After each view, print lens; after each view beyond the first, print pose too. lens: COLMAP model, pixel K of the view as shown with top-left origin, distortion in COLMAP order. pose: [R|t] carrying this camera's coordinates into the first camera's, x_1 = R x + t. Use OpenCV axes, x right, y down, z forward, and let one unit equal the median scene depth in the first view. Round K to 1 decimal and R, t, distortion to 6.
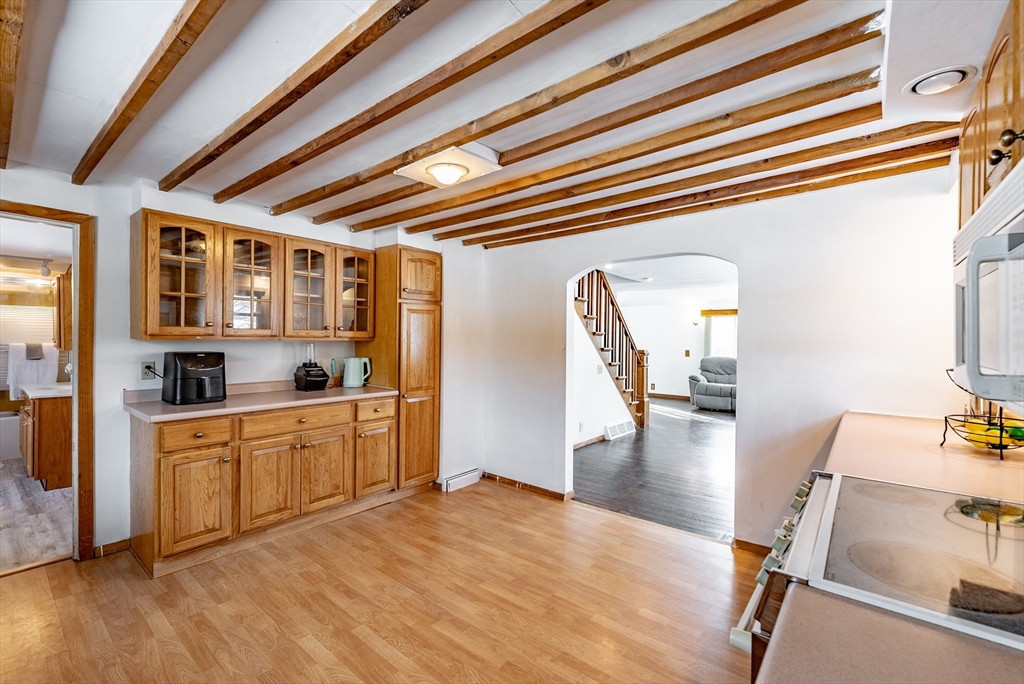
lens RADIAL K [[431.9, 0, 516.1], [0, 431.9, 343.5], [0, 0, 1]] dist [0.006697, -0.001290]
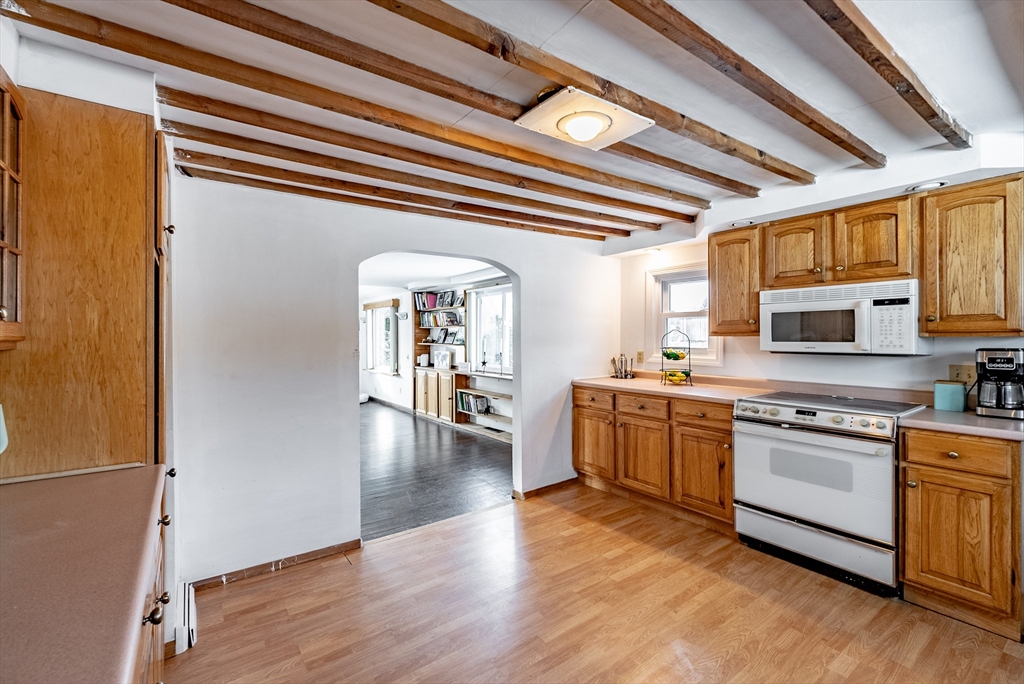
lens RADIAL K [[431.9, 0, 497.5], [0, 431.9, 337.9], [0, 0, 1]] dist [0.006697, -0.001290]
pose [[0.275783, -0.011188, 0.961155, -0.553150], [0.019434, 0.999793, 0.006061, -0.009403], [-0.961023, 0.017007, 0.275943, 0.536495]]
